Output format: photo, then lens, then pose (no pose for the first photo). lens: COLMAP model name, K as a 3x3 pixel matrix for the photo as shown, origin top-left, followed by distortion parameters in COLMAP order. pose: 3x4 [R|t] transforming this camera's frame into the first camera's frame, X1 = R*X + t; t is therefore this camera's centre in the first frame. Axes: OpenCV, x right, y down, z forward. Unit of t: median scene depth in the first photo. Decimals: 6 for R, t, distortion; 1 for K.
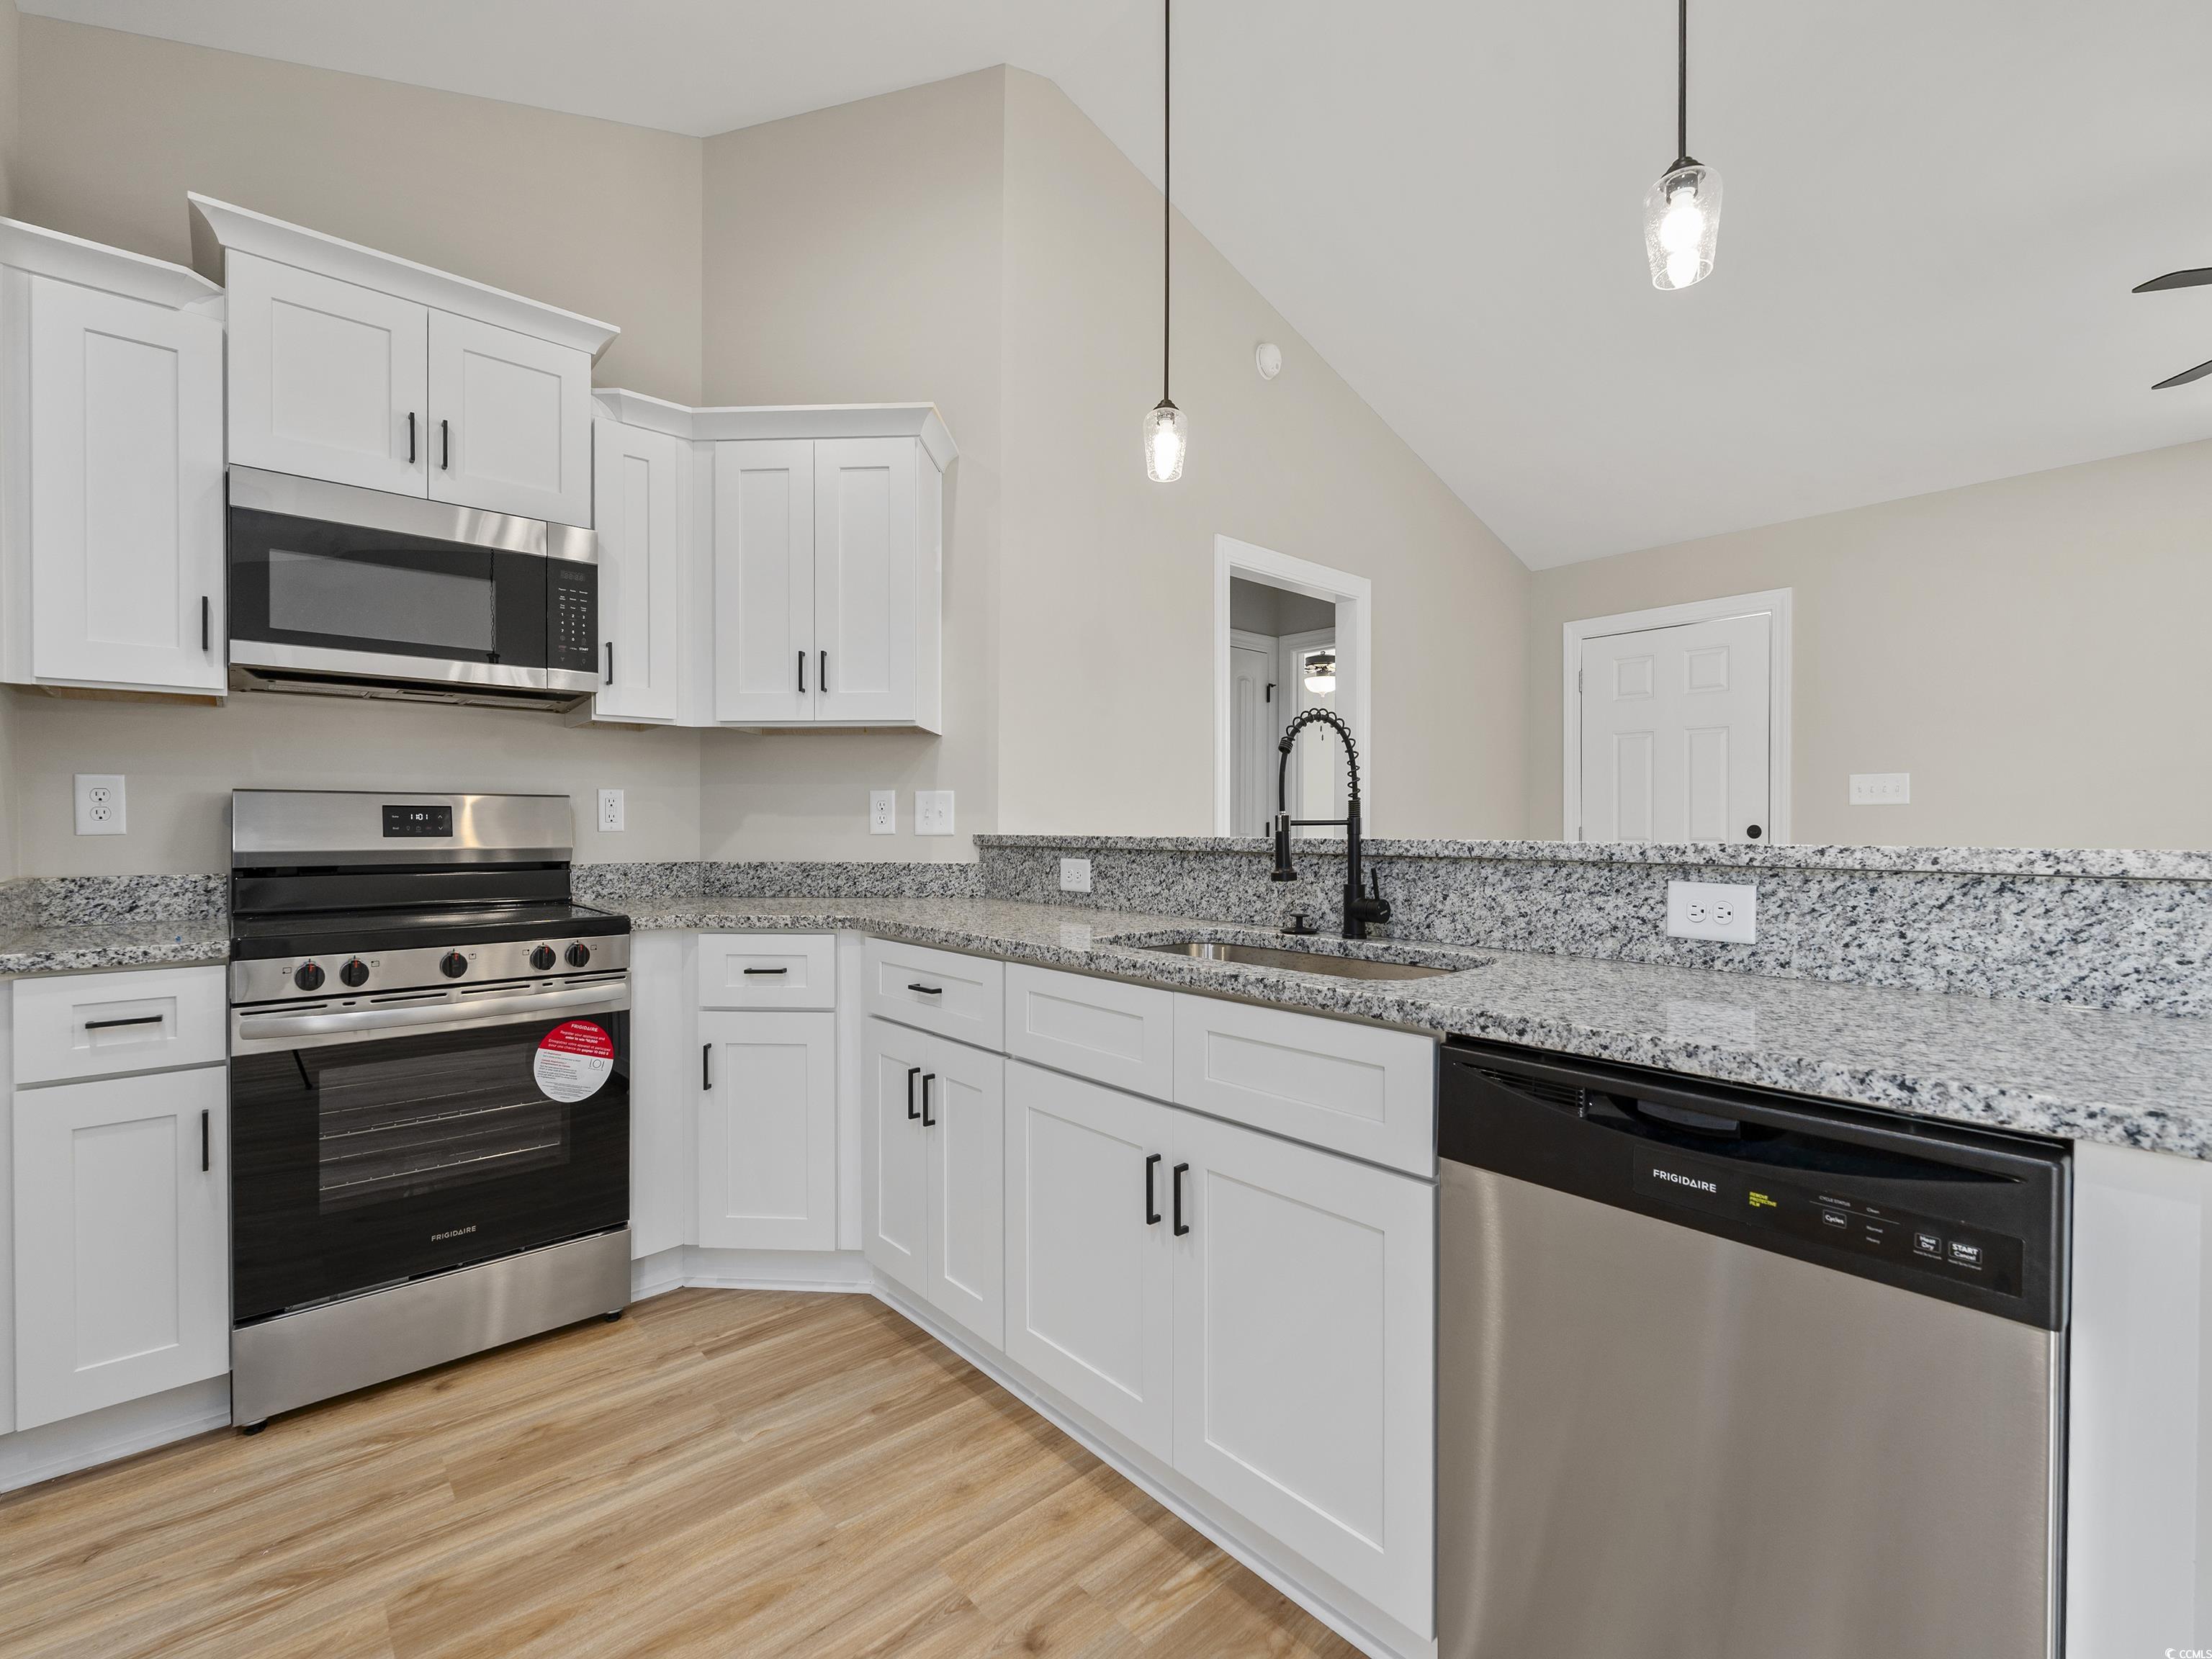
lens RADIAL K [[977.3, 0, 1101.7], [0, 977.3, 825.8], [0, 0, 1]] dist [0.002159, -0.000252]
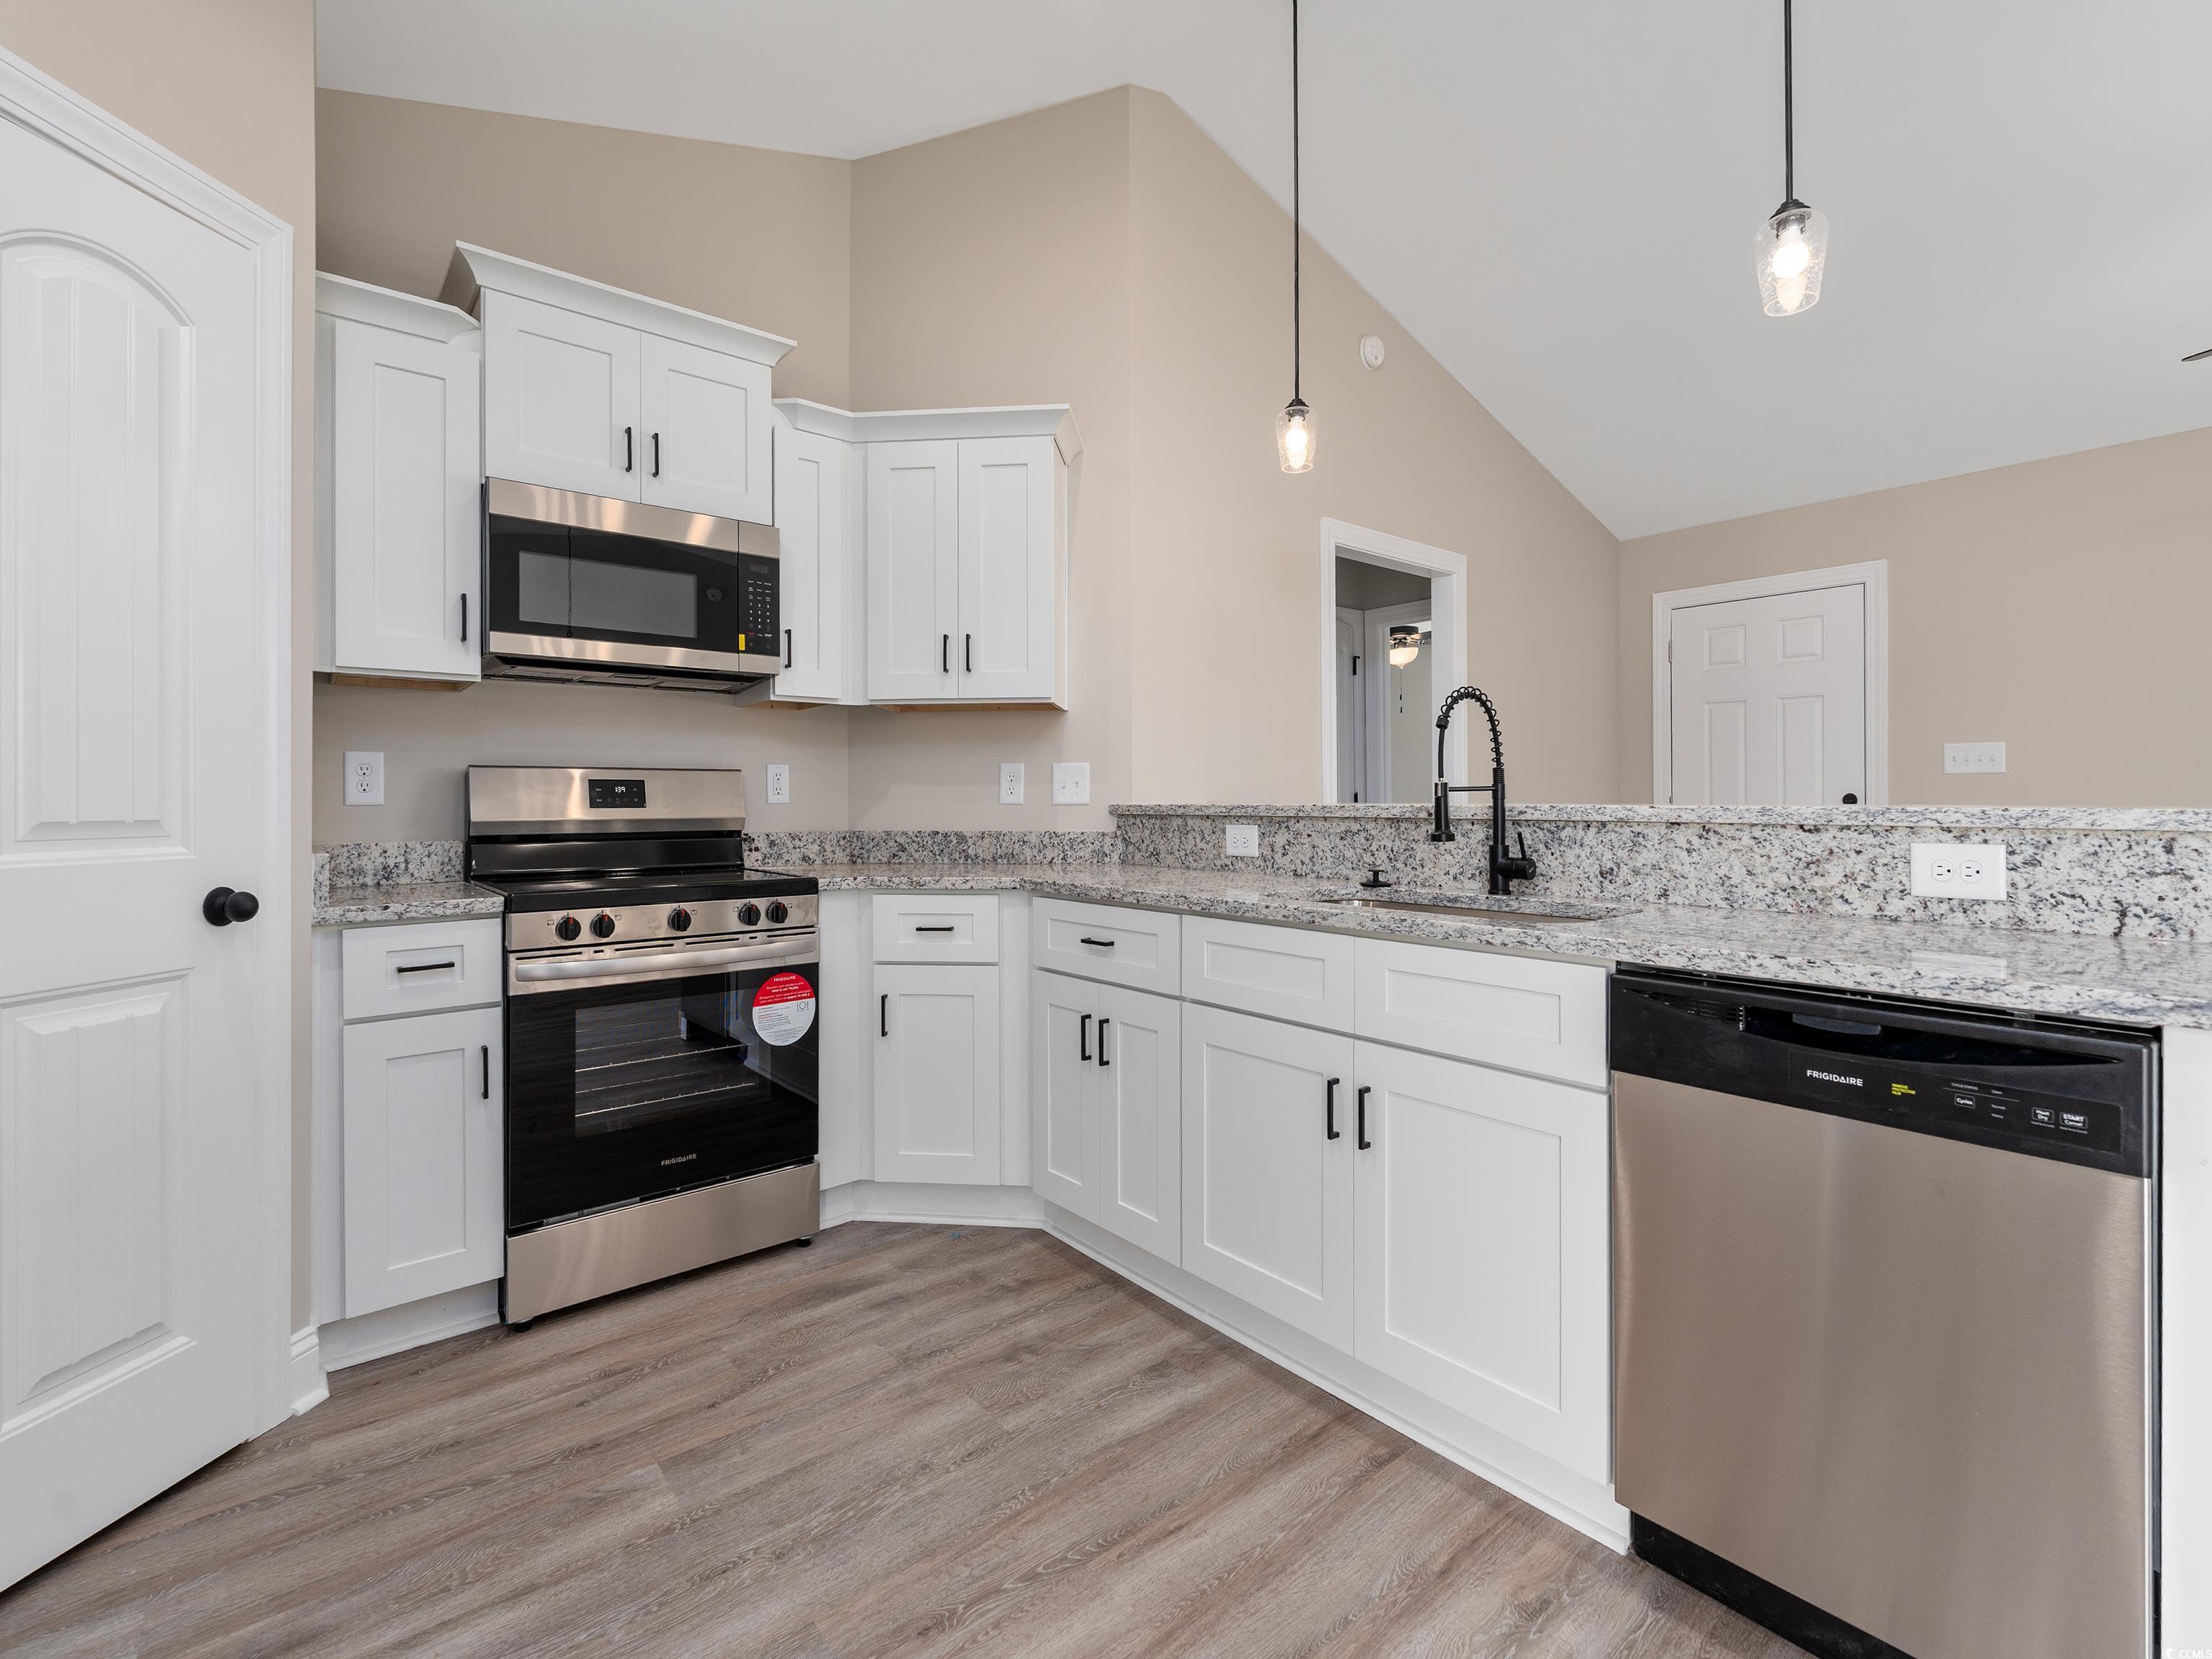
lens RADIAL K [[977.3, 0, 1130.3], [0, 977.3, 793.0], [0, 0, 1]] dist [0.002159, -0.000252]
pose [[0.999860, -0.003475, -0.016377, -0.128167], [0.003405, 0.999985, -0.004355, 0.003391], [0.016392, 0.004299, 0.999856, -0.117587]]
